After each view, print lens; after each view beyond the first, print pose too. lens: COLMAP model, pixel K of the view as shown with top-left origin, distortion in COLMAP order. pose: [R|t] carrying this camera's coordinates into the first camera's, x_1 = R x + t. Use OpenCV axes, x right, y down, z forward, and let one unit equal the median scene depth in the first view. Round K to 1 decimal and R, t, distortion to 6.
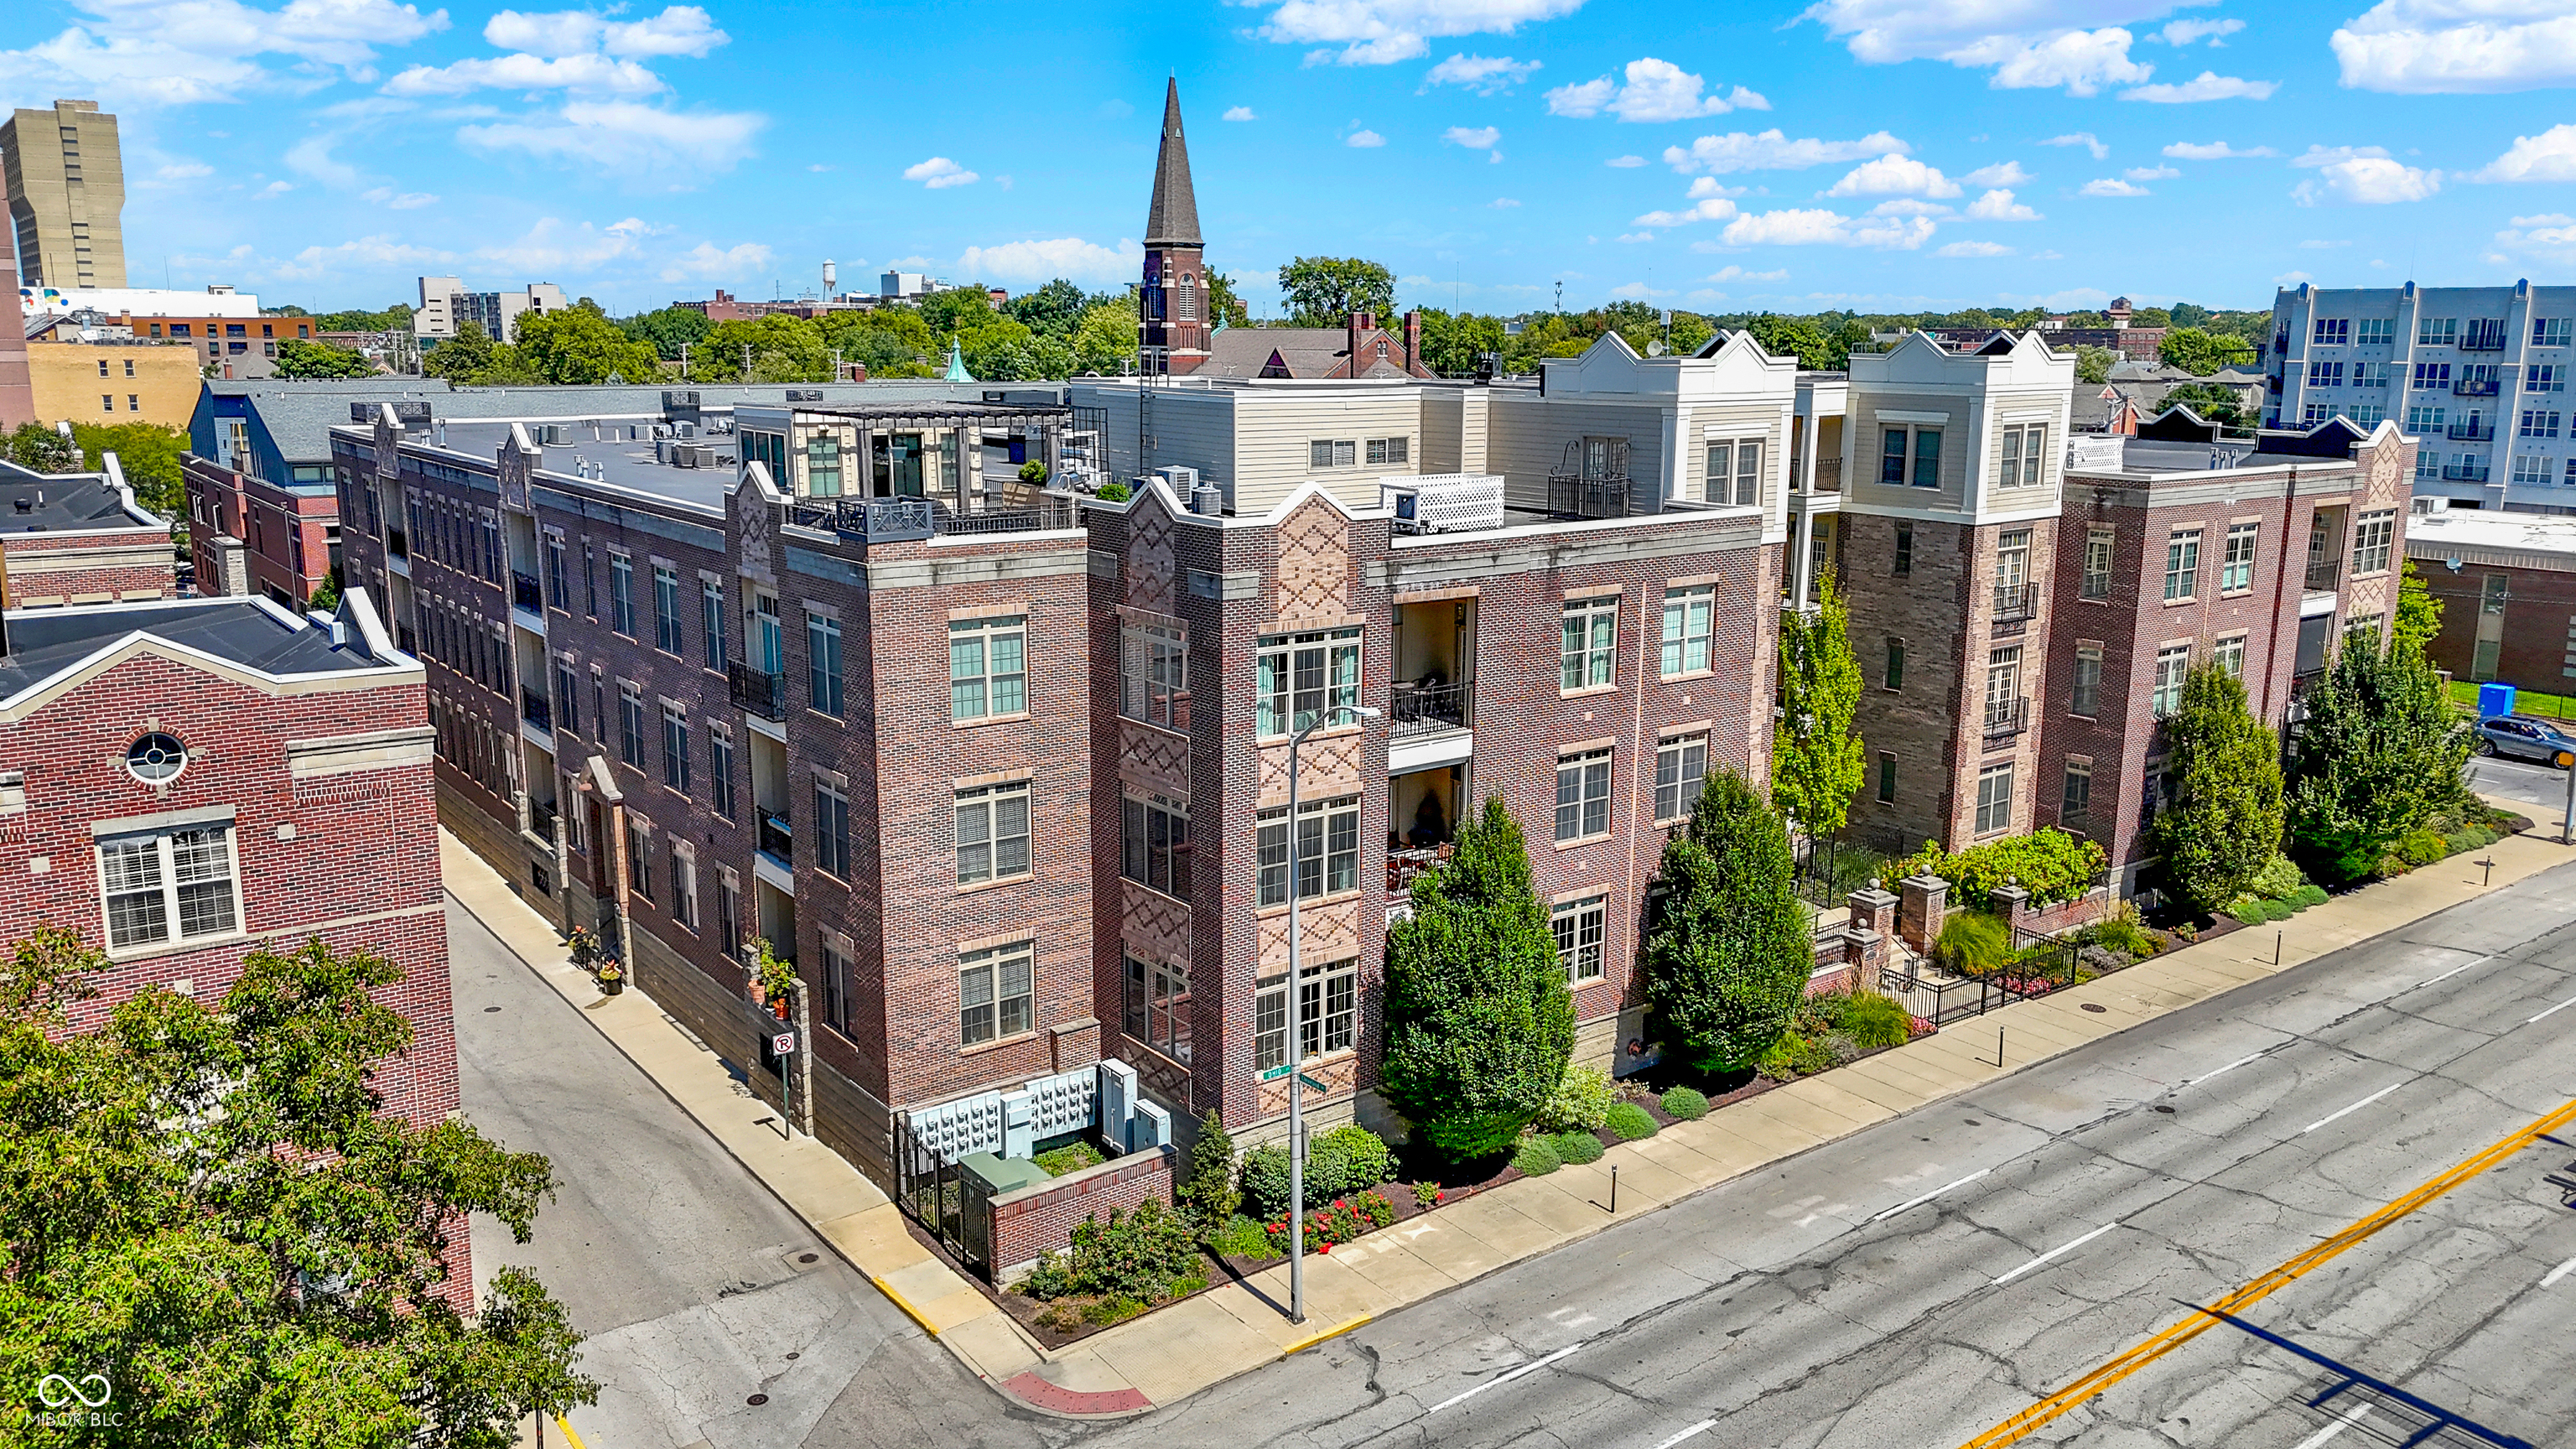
lens RADIAL K [[1906.4, 0, 1301.0], [0, 1906.4, 718.0], [0, 0, 1]] dist [0.063027, -0.044841]
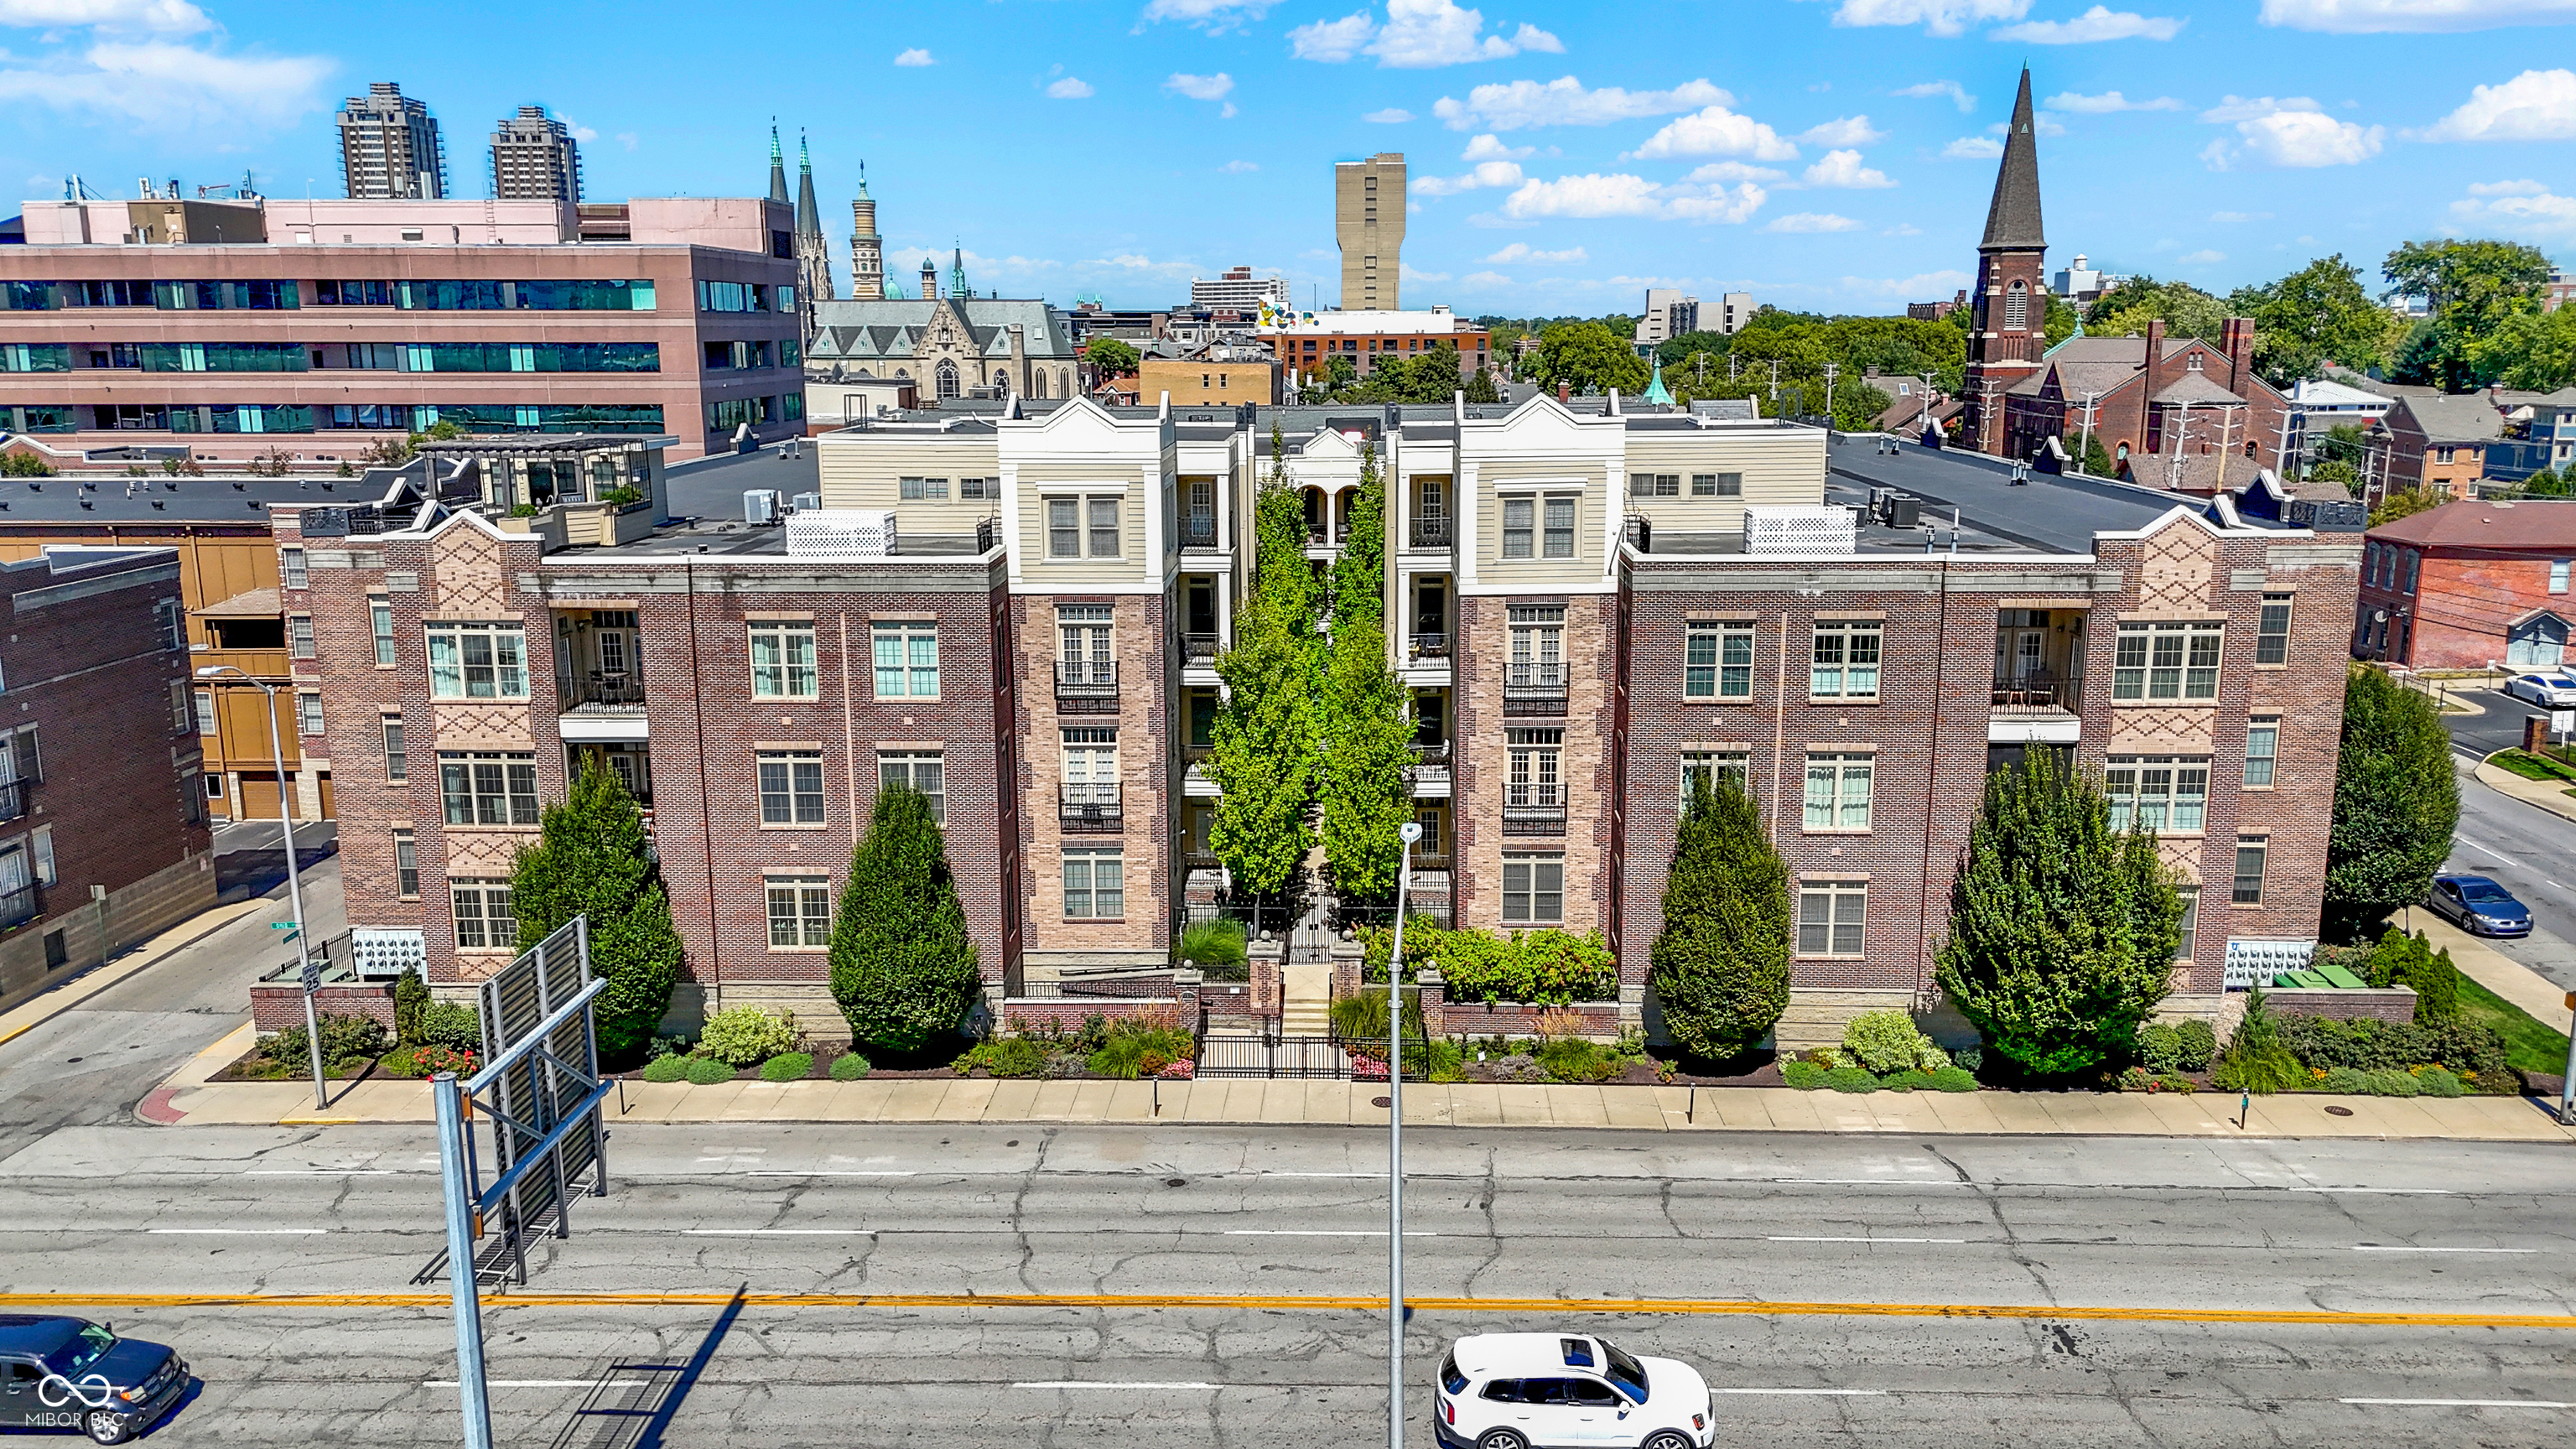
lens RADIAL K [[1906.4, 0, 1299.7], [0, 1906.4, 730.5], [0, 0, 1]] dist [0.063027, -0.044841]
pose [[0.778546, 0.120819, -0.615848, 1.095112], [-0.115818, 0.992099, 0.048218, -0.086252], [0.616808, 0.033787, 0.786388, 0.255553]]
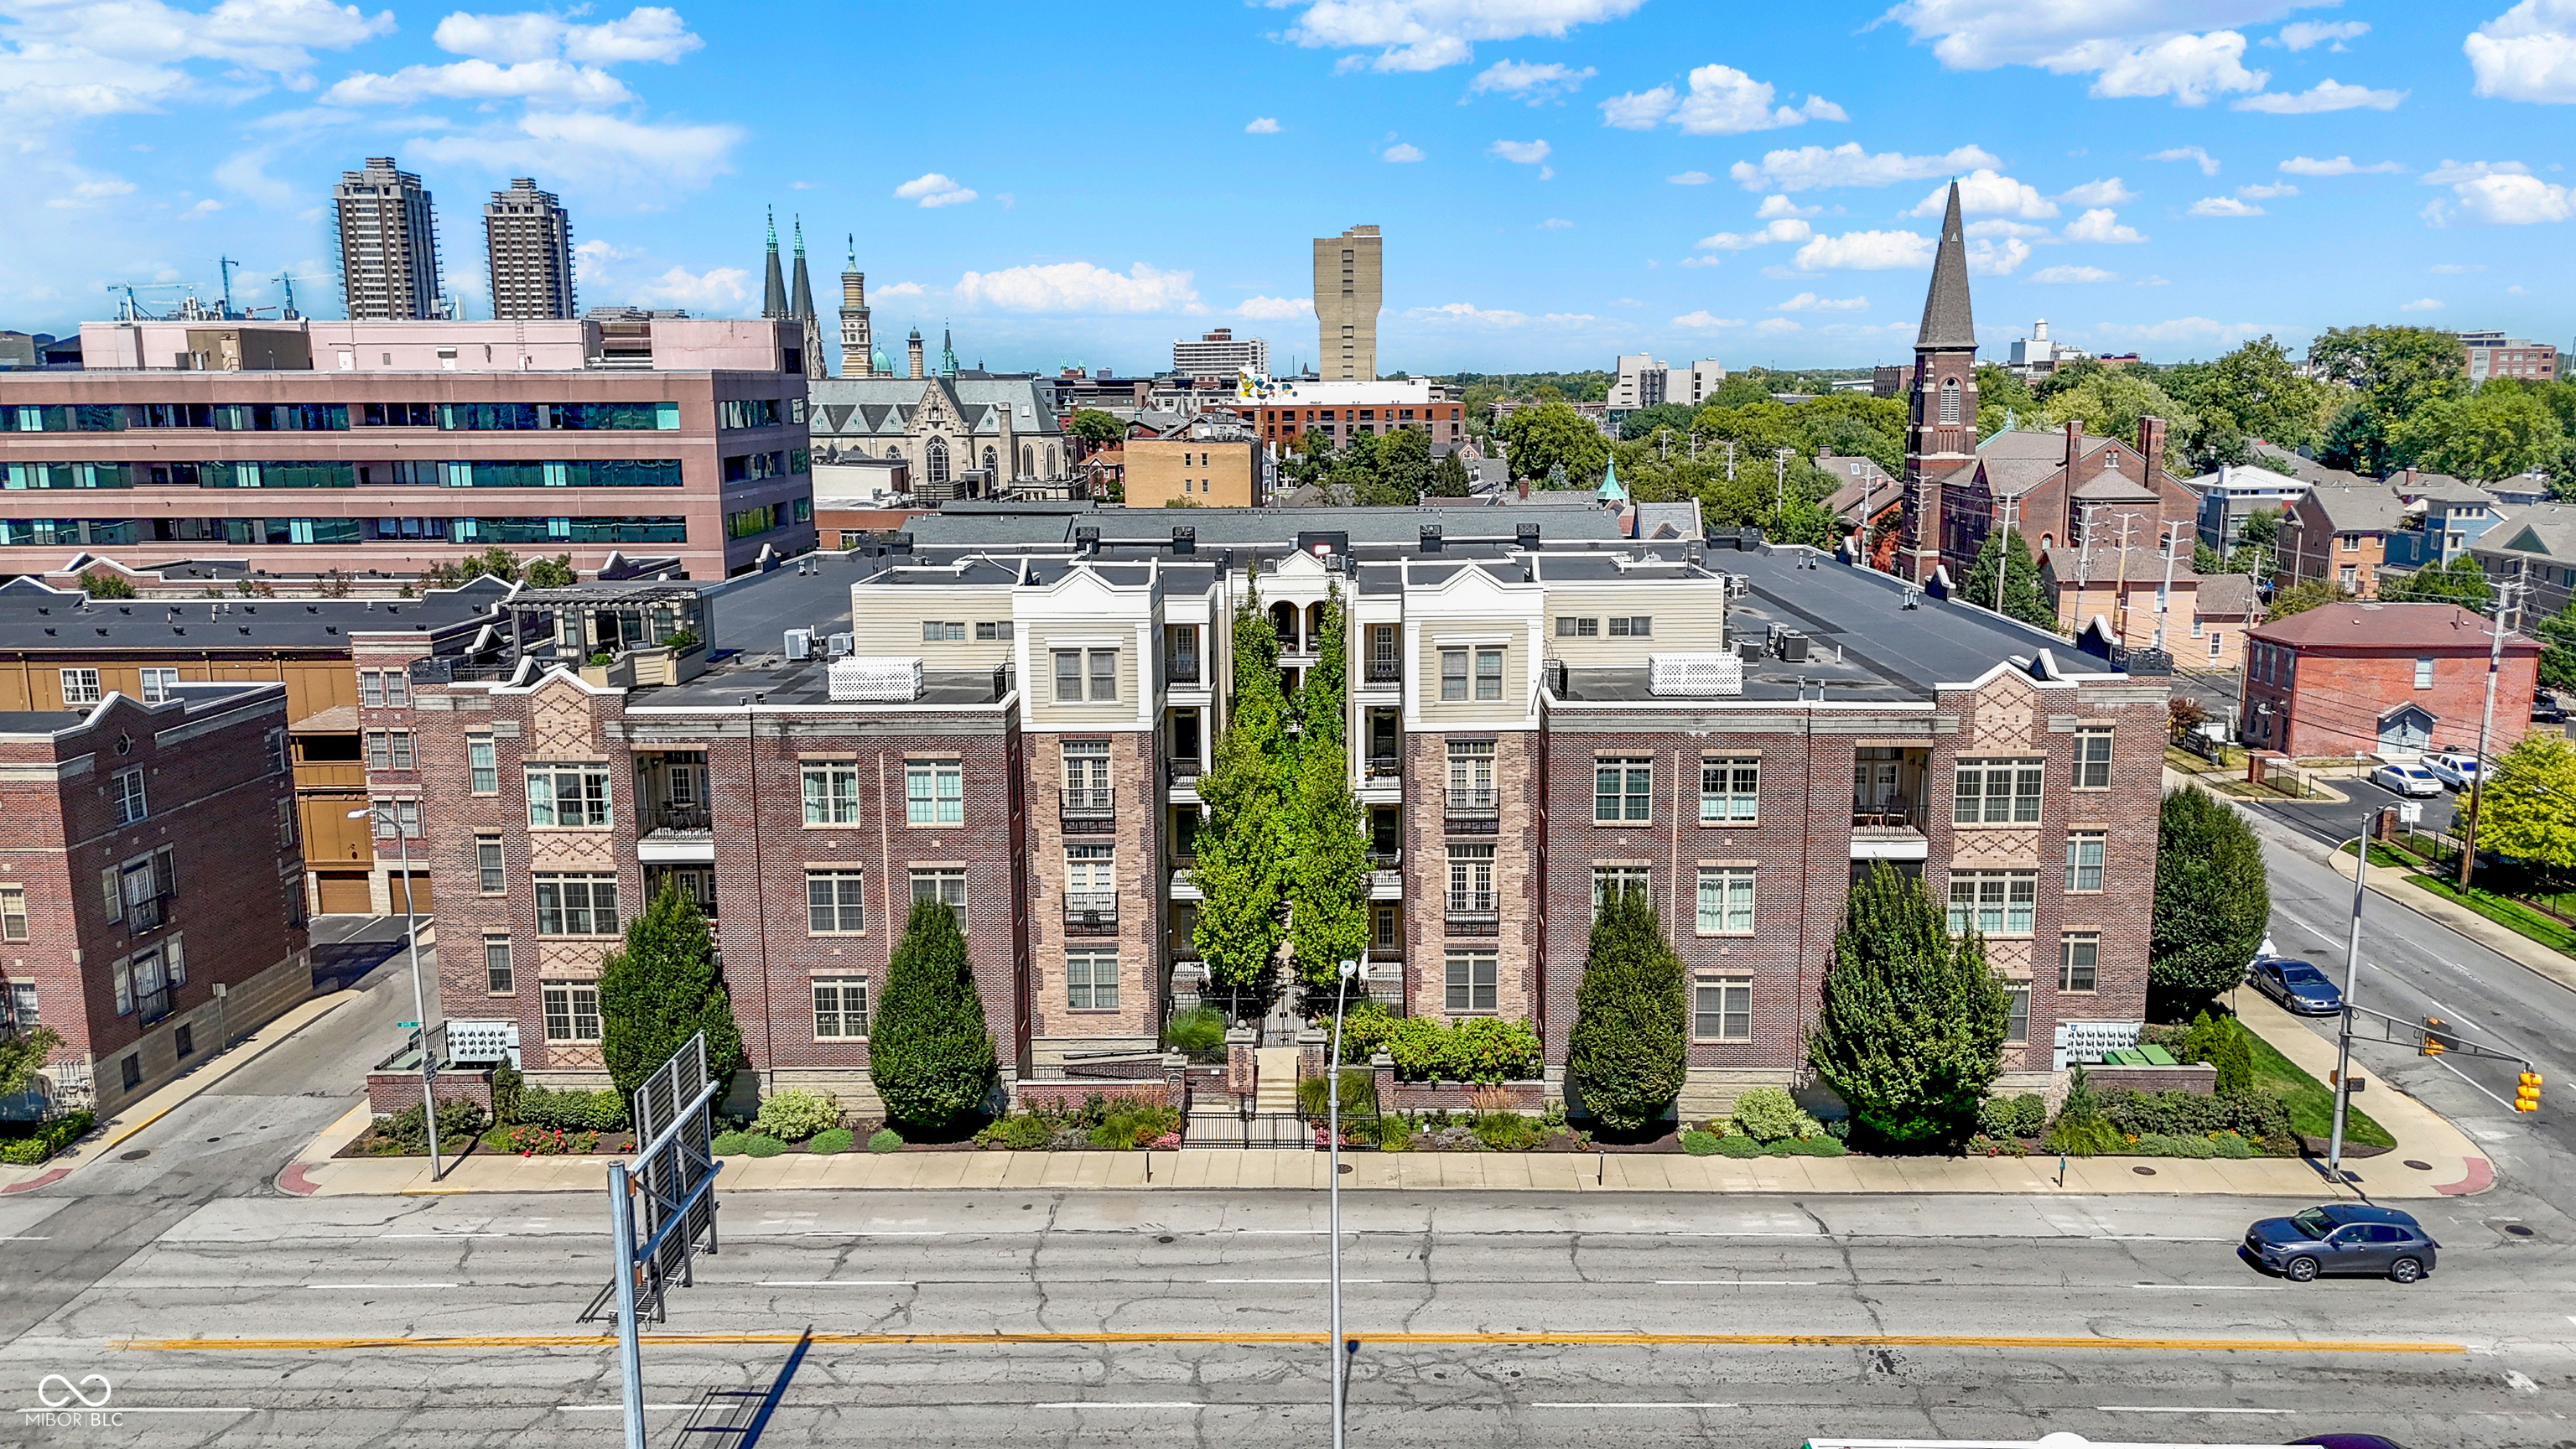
lens RADIAL K [[1906.4, 0, 1299.1], [0, 1906.4, 729.7], [0, 0, 1]] dist [0.063027, -0.044841]
pose [[0.784486, 0.100711, -0.611914, 1.221089], [-0.111415, 0.993559, 0.020688, -0.145616], [0.610056, 0.051947, 0.790654, 0.100512]]
